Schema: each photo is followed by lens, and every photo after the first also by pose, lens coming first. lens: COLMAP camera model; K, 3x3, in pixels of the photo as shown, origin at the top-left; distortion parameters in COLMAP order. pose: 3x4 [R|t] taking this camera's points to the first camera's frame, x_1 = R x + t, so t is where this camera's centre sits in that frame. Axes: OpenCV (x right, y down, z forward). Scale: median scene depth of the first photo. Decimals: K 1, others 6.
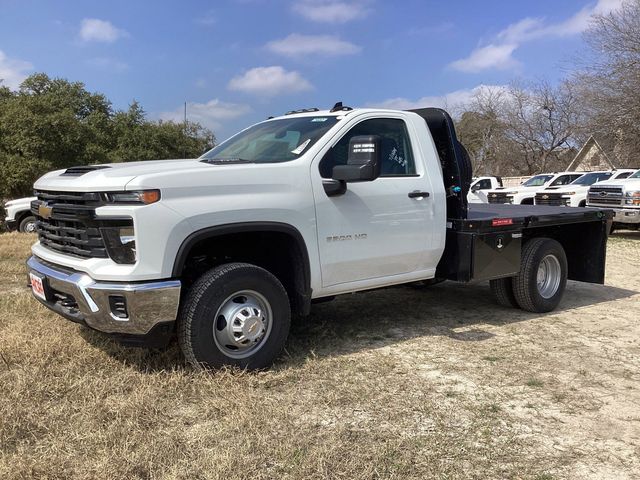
lens RADIAL K [[588.9, 0, 320.0], [0, 588.9, 240.0], [0, 0, 1]] dist [0.103450, -0.230371]
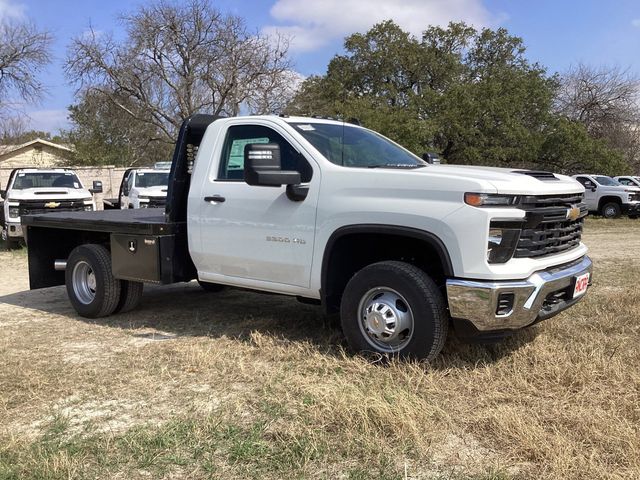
lens RADIAL K [[588.9, 0, 320.0], [0, 588.9, 240.0], [0, 0, 1]] dist [0.103450, -0.230371]
pose [[-0.197746, -0.099620, 0.975178, -1.242993], [0.111247, 0.986115, 0.123296, -0.160812], [-0.973920, 0.132867, -0.183918, 1.446406]]
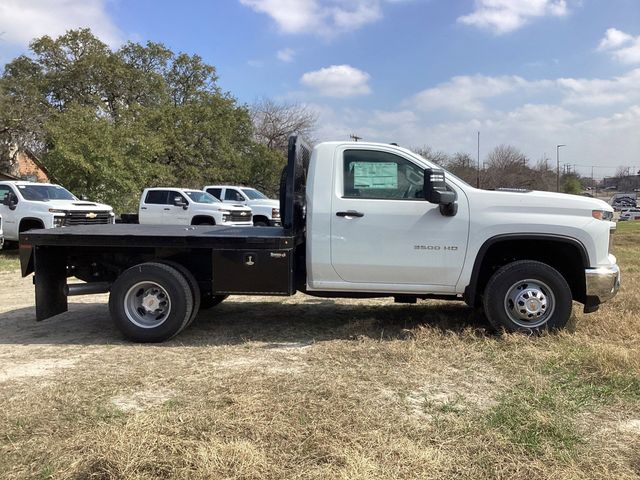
lens RADIAL K [[588.9, 0, 320.0], [0, 588.9, 240.0], [0, 0, 1]] dist [0.103450, -0.230371]
pose [[-0.706661, -0.061140, 0.704906, -0.942733], [0.059731, 0.987548, 0.145535, -0.253586], [-0.705026, 0.144949, -0.694210, 2.349076]]
